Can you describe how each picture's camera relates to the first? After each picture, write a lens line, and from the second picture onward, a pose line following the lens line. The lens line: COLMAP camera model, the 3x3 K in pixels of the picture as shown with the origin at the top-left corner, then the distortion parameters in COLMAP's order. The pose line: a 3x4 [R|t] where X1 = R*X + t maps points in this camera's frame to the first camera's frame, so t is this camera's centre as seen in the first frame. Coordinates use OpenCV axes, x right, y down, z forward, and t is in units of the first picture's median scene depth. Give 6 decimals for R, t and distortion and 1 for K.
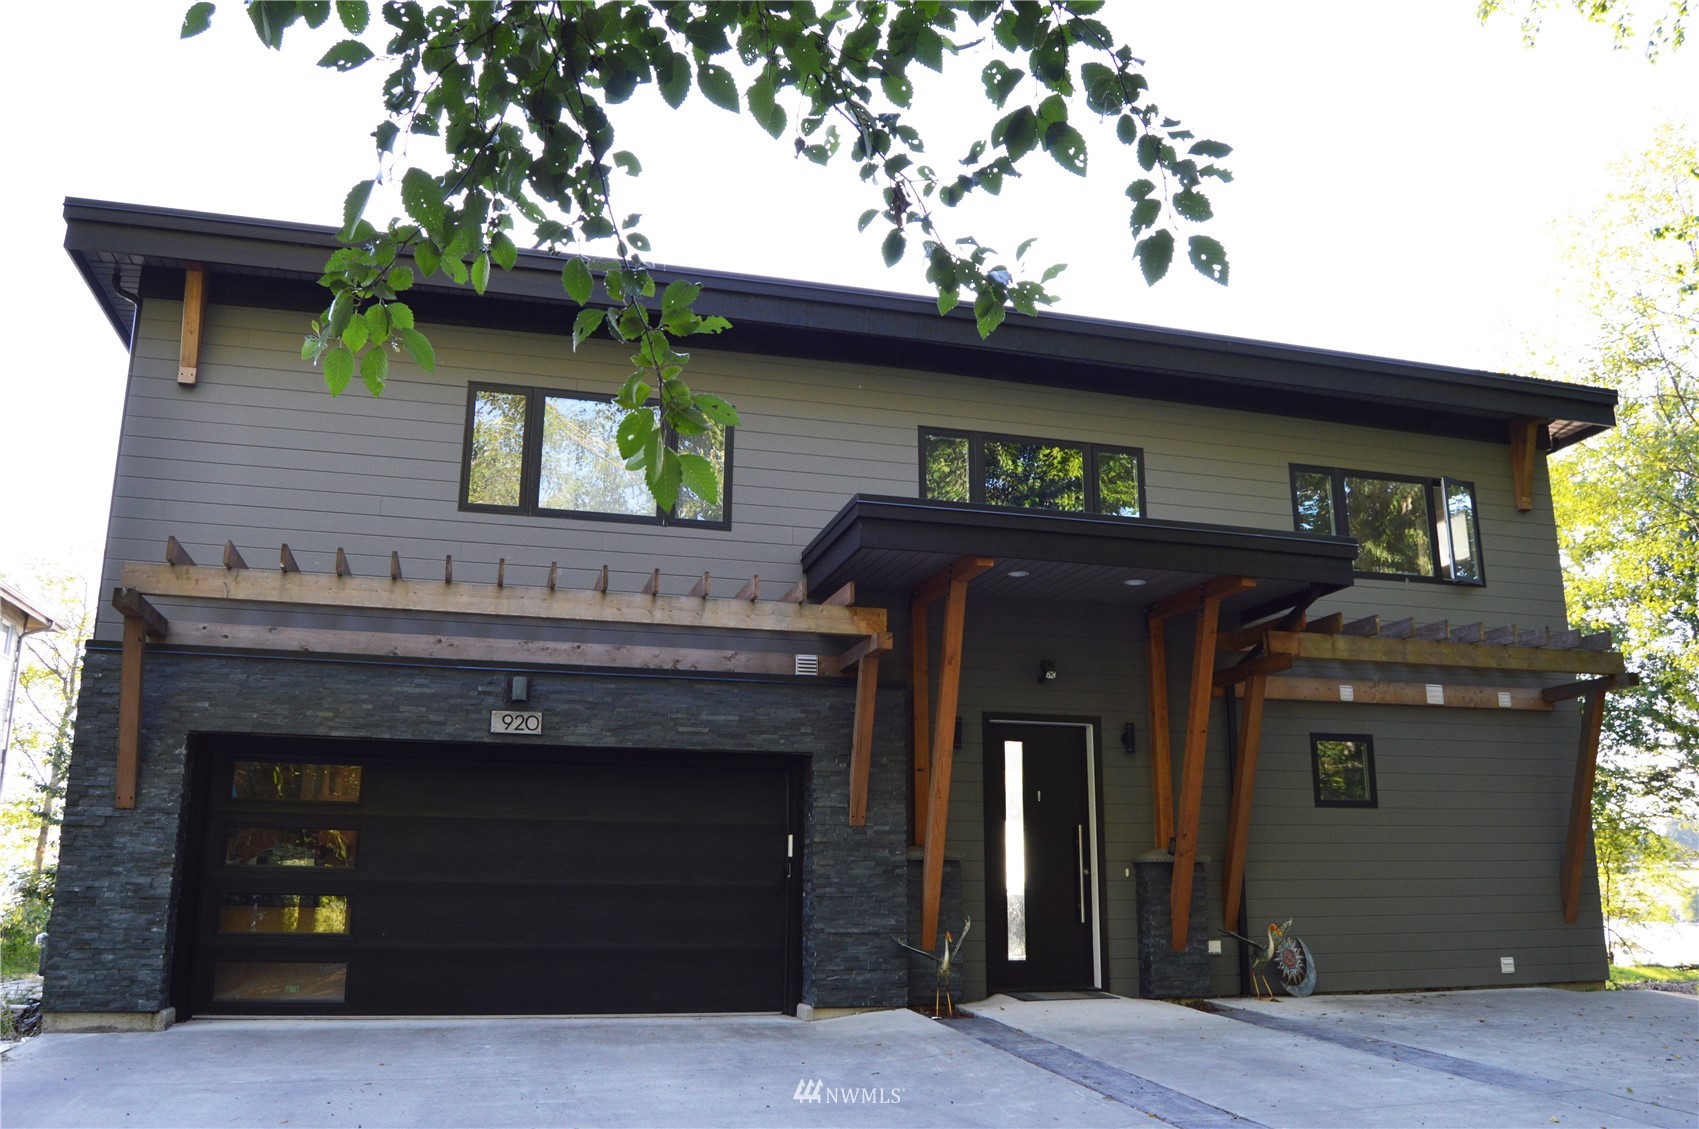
lens RADIAL K [[1328.9, 0, 848.7], [0, 1328.9, 564.1], [0, 0, 1]] dist [-0.085208, -0.003346]
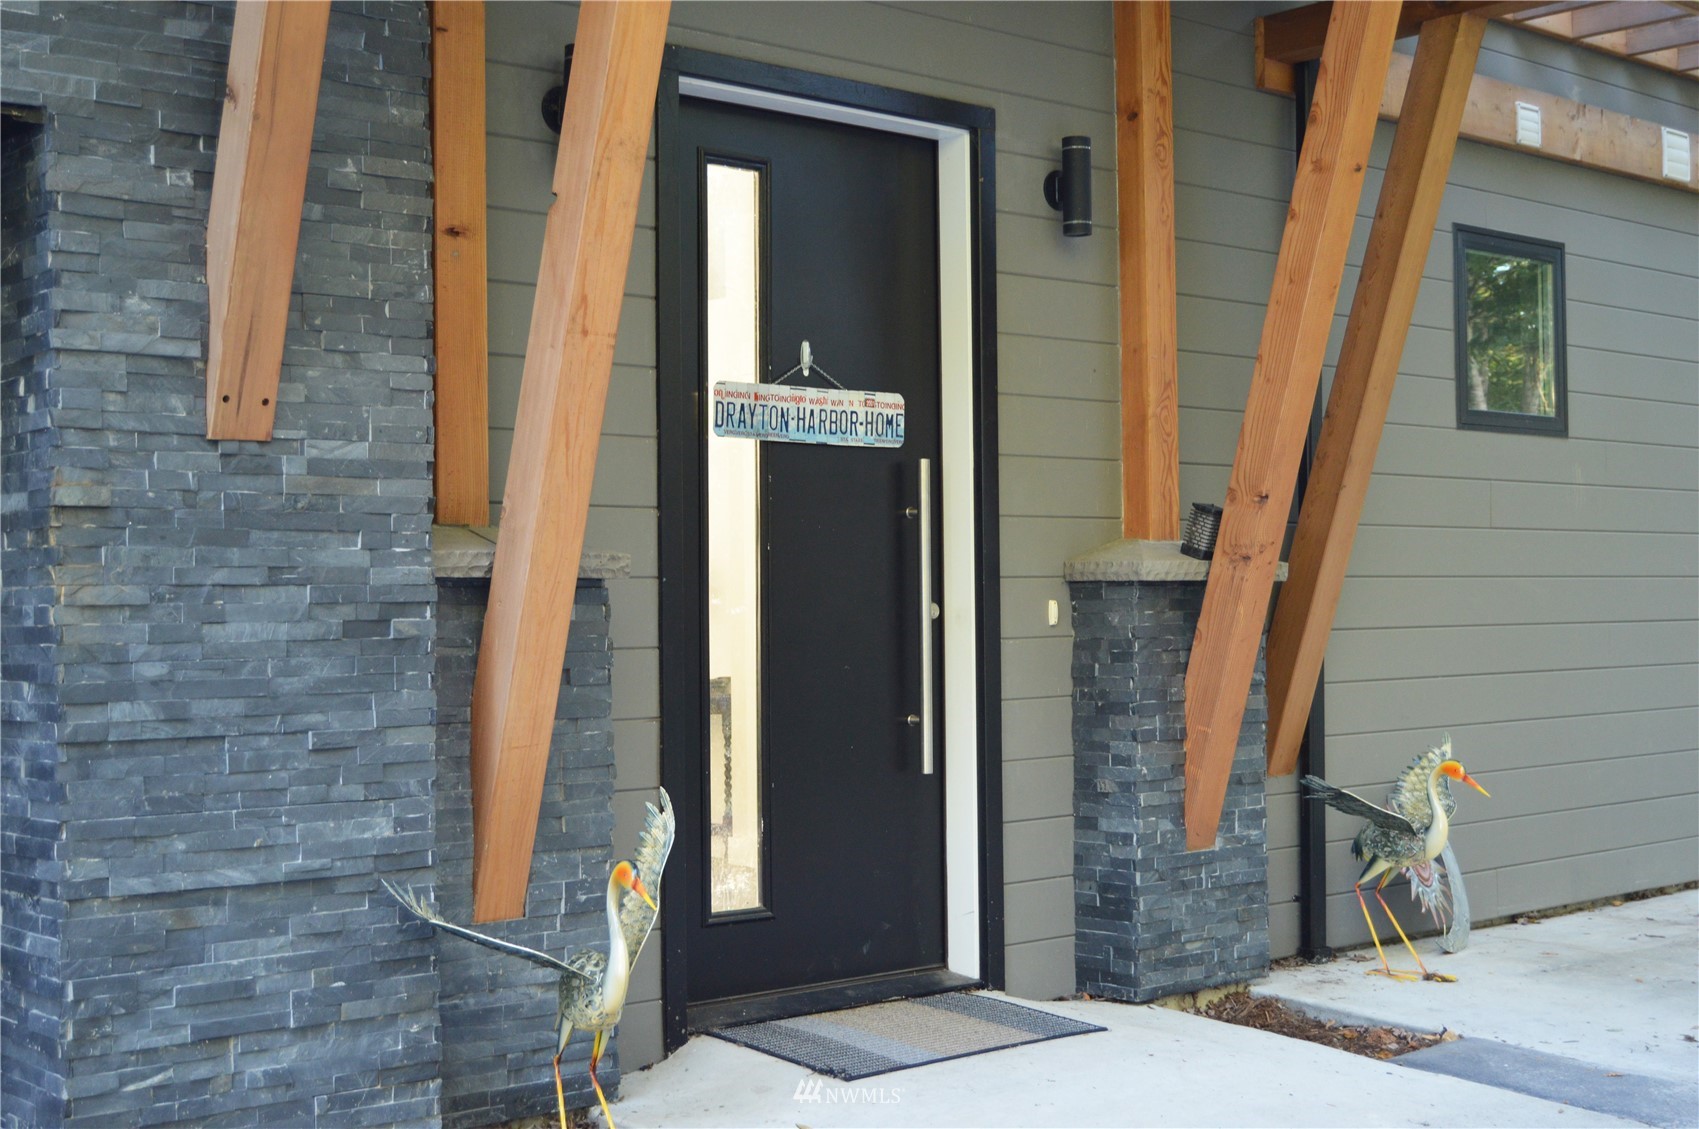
lens RADIAL K [[2192.6, 0, 850.4], [0, 2192.6, 562.7], [0, 0, 1]] dist [-0.037434, 0.000000]
pose [[0.898813, -0.004208, 0.438312, -0.065686], [-0.096549, 0.973494, 0.207332, 0.126980], [-0.427567, -0.228672, 0.874583, 0.604224]]
